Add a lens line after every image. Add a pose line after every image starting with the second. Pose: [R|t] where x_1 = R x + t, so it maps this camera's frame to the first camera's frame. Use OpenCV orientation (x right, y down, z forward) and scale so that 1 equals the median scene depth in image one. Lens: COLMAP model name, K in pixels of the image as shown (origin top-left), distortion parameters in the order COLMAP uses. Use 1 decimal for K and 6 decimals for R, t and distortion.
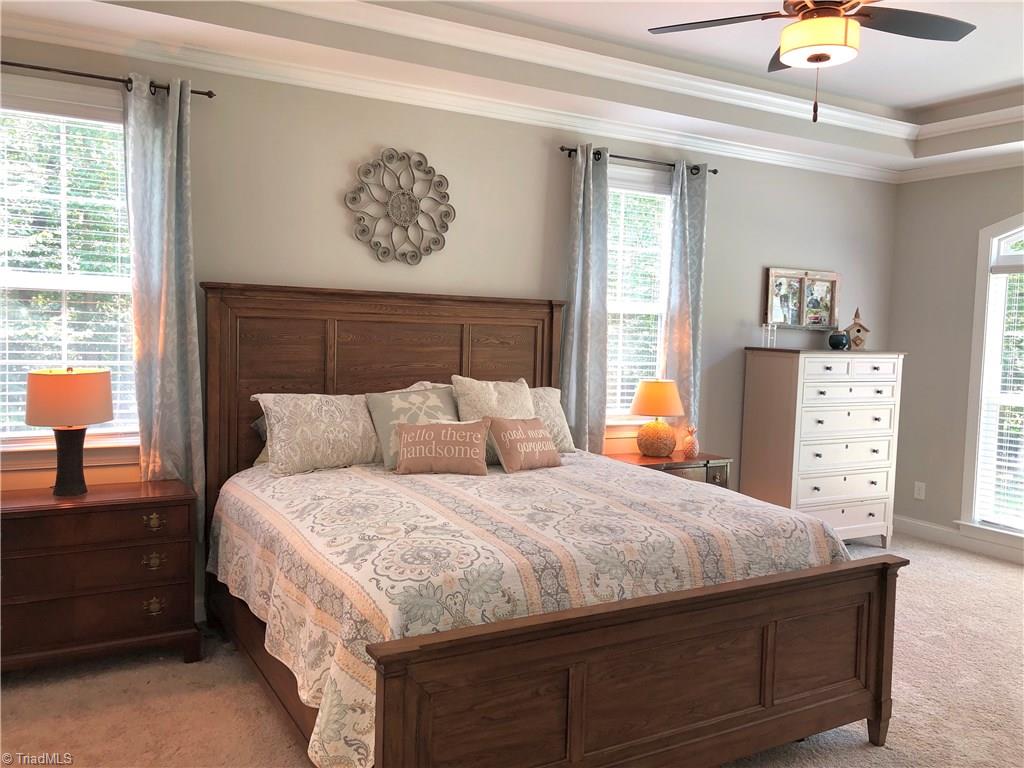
lens RADIAL K [[848.2, 0, 512.6], [0, 848.2, 378.0], [0, 0, 1]] dist [0.065099, -0.070710]
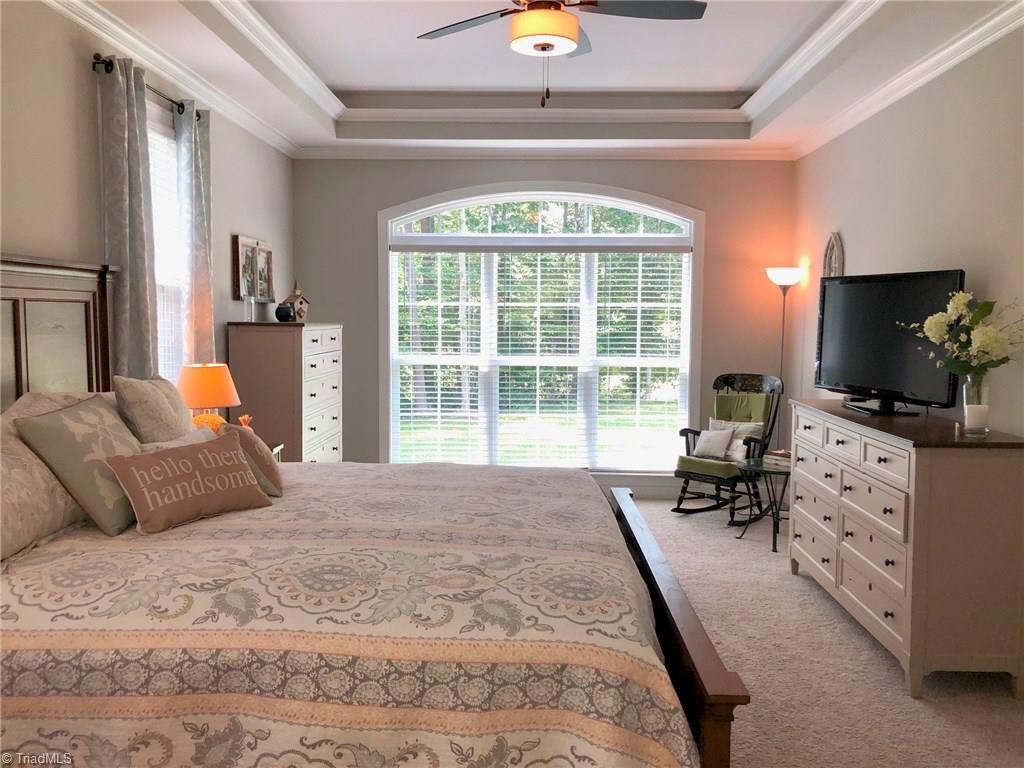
lens RADIAL K [[848.2, 0, 512.6], [0, 848.2, 378.0], [0, 0, 1]] dist [0.065099, -0.070710]
pose [[0.526461, -0.093271, 0.845068, -0.339877], [0.065174, 0.995467, 0.069269, -0.020456], [-0.847698, 0.018609, 0.530153, 0.264453]]
